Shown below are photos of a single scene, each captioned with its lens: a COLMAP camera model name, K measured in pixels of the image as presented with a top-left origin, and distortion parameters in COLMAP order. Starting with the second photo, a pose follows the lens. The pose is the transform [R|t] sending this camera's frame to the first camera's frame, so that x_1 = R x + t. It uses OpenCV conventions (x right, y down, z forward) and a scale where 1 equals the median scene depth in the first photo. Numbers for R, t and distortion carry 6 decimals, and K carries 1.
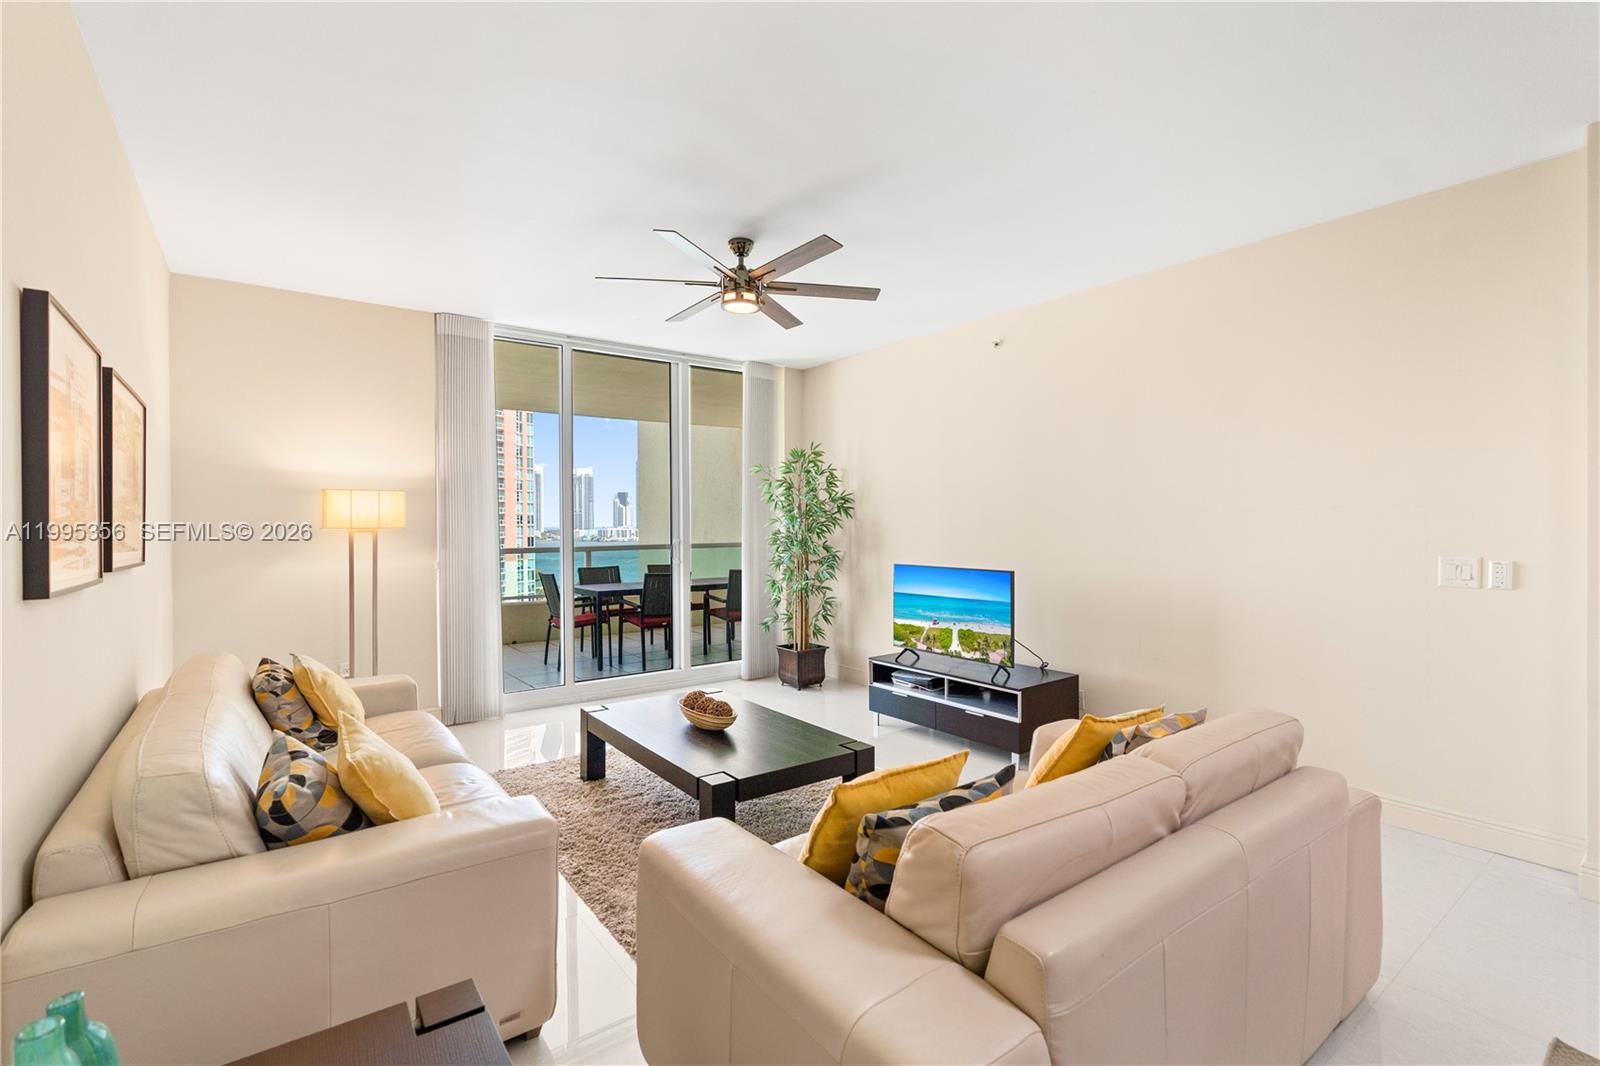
lens RADIAL K [[723.9, 0, 799.3], [0, 723.9, 527.5], [0, 0, 1]] dist [-0.015116, 0.009746]
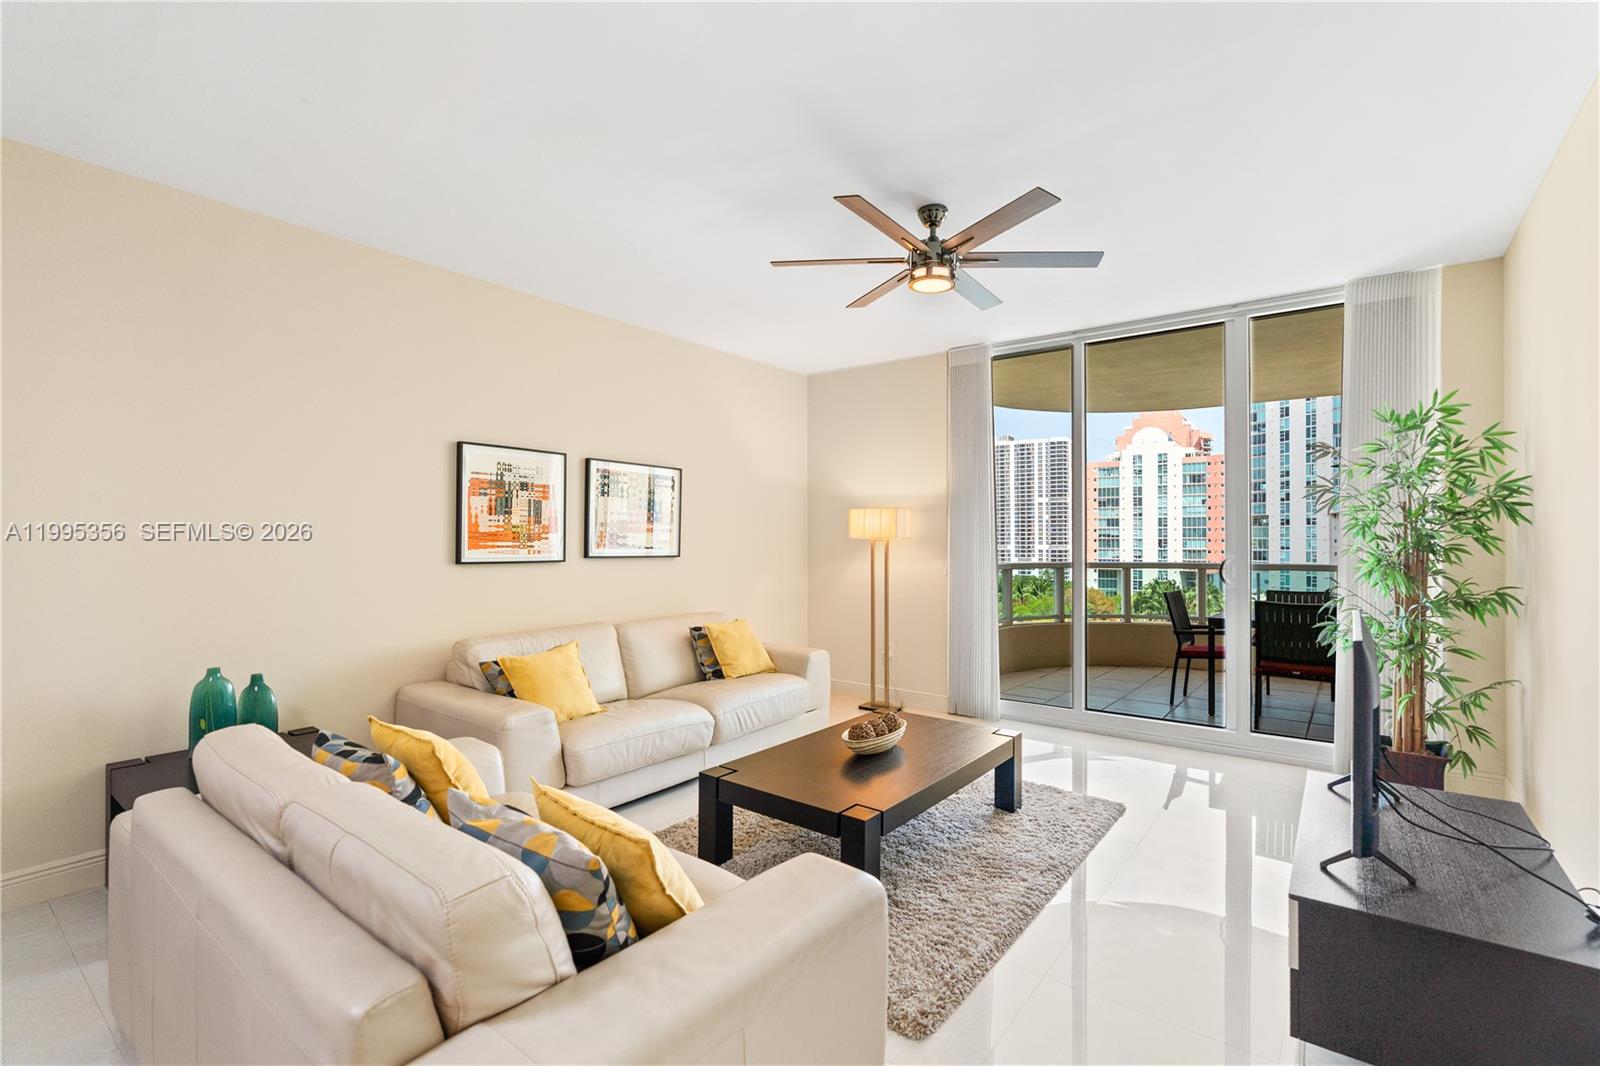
lens RADIAL K [[726.2, 0, 800.0], [0, 726.2, 533.0], [0, 0, 1]] dist [-0.005898, -0.000037]
pose [[0.271314, -0.002533, -0.962488, 0.476579], [-0.006290, 0.999971, -0.004405, -0.001205], [0.962470, 0.007249, 0.271290, 0.410104]]
